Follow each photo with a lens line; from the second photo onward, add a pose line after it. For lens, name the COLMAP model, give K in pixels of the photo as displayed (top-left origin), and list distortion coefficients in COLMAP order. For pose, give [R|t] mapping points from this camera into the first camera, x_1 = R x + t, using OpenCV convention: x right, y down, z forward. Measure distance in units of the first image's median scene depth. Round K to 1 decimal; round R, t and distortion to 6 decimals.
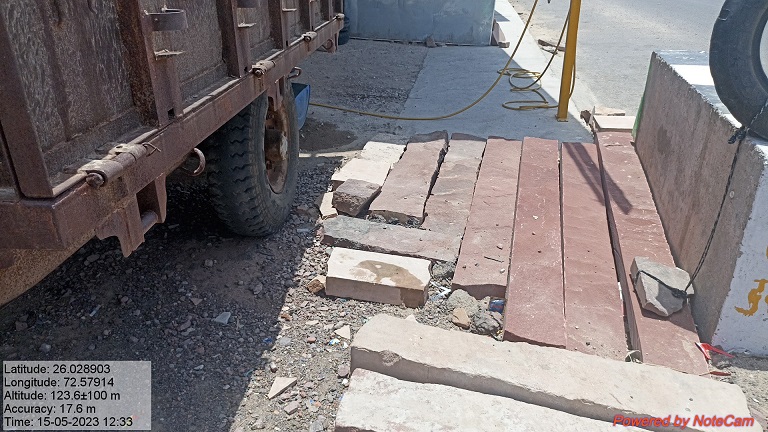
lens RADIAL K [[567.4, 0, 382.0], [0, 567.4, 217.0], [0, 0, 1]] dist [0.047173, -0.043659]
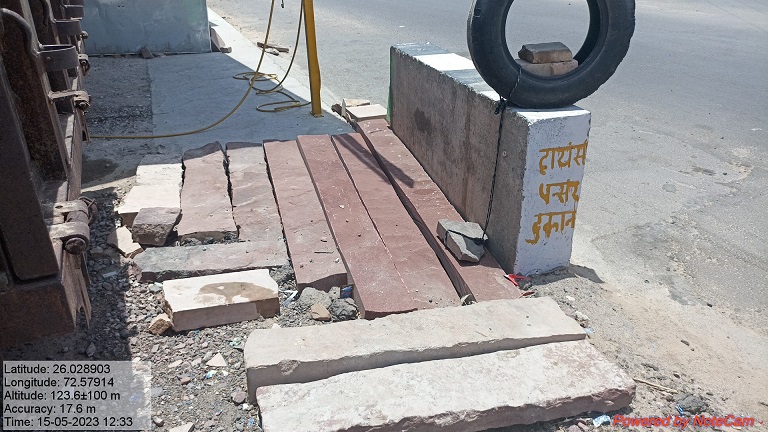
lens RADIAL K [[567.4, 0, 382.0], [0, 567.4, 217.0], [0, 0, 1]] dist [0.047173, -0.043659]
pose [[0.872721, -0.214943, 0.438358, -0.158067], [0.216608, 0.975132, 0.046901, -0.015926], [-0.437538, 0.054020, 0.897576, 0.001593]]
